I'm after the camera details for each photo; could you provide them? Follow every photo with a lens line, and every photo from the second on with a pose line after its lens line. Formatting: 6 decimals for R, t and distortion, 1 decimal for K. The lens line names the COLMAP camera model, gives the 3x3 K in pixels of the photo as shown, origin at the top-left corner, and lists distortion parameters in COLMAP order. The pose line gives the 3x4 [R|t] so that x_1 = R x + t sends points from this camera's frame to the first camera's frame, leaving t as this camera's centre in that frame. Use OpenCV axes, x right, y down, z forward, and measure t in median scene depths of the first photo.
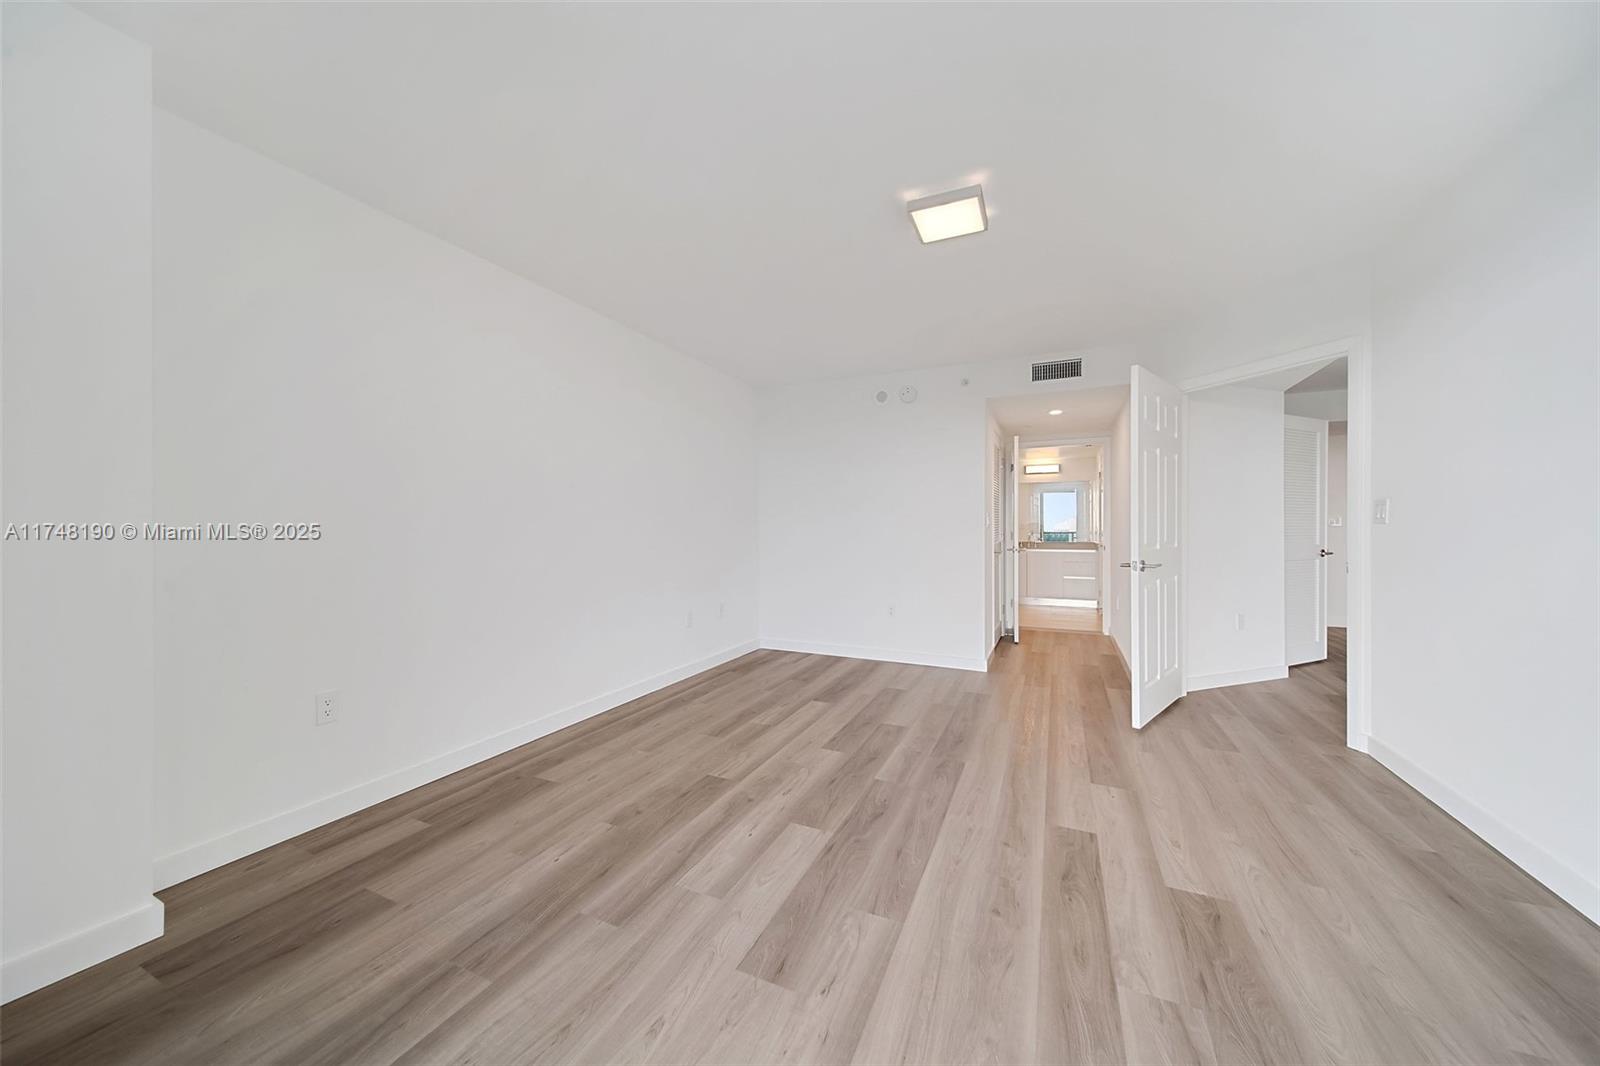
lens RADIAL K [[575.8, 0, 802.4], [0, 575.8, 523.9], [0, 0, 1]] dist [0.012920, -0.003869]
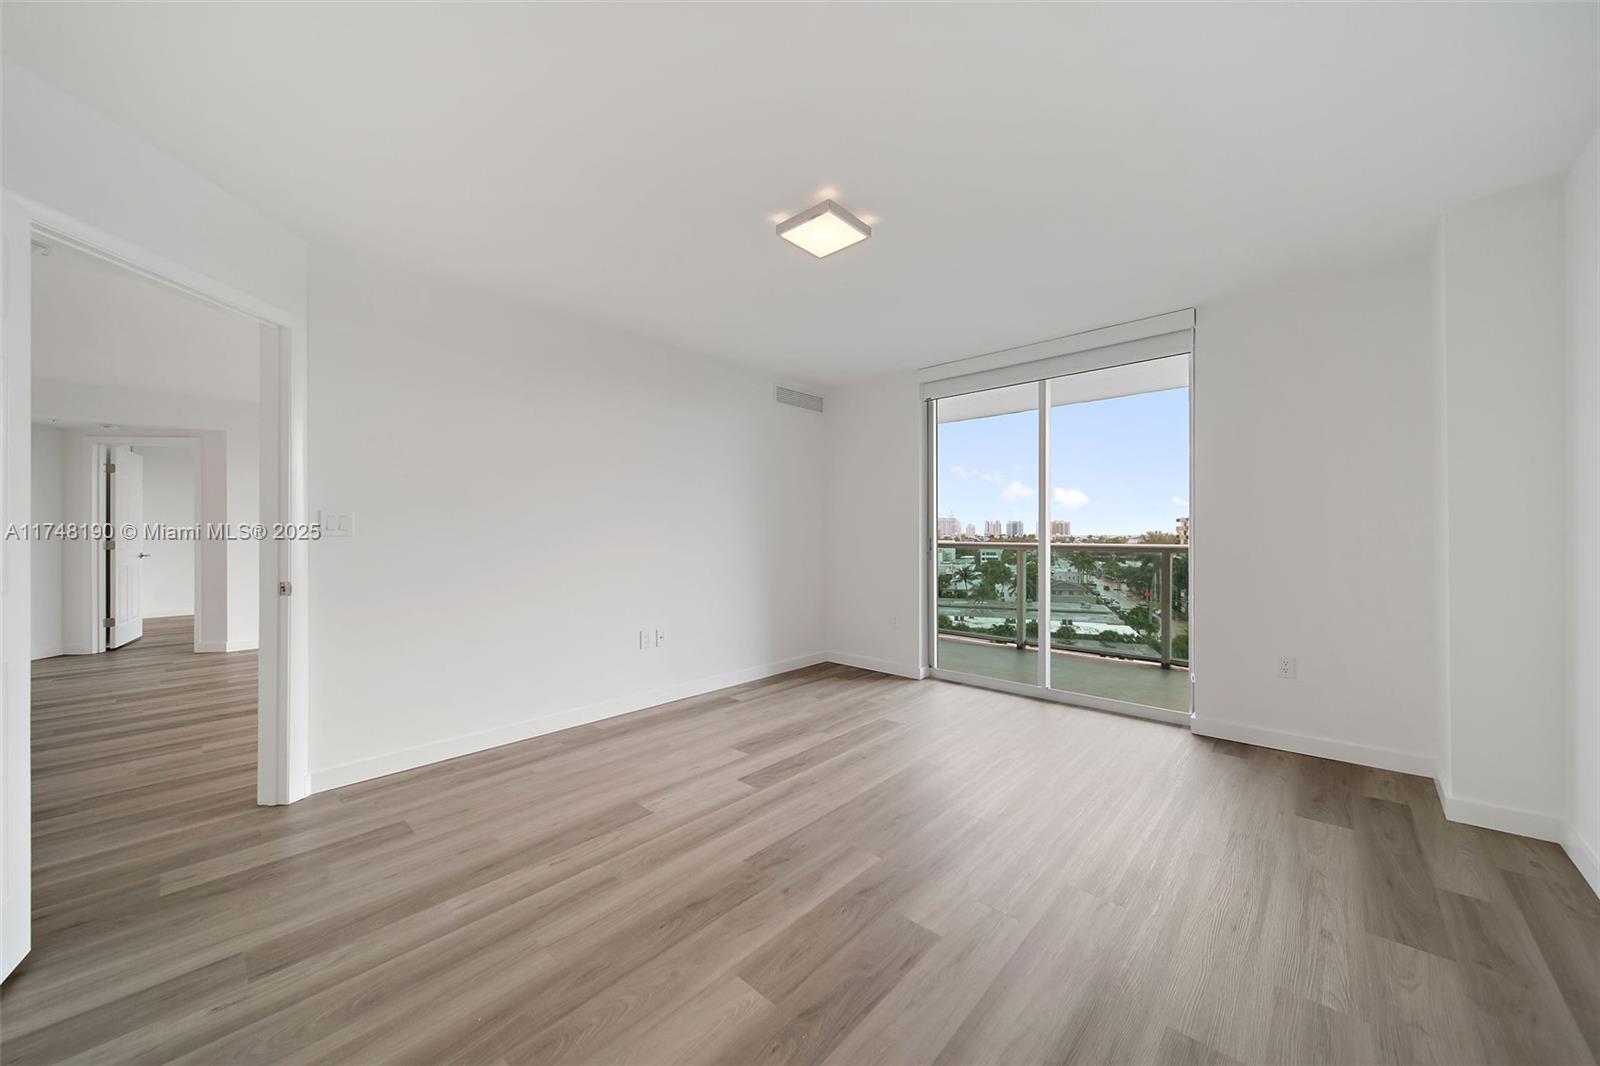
lens RADIAL K [[575.8, 0, 802.4], [0, 575.8, 523.9], [0, 0, 1]] dist [0.012920, -0.003869]
pose [[-0.951792, 0.010763, 0.306556, -0.022505], [0.002637, 0.999634, -0.026912, 0.008651], [-0.306734, -0.024806, -0.951472, 2.009488]]
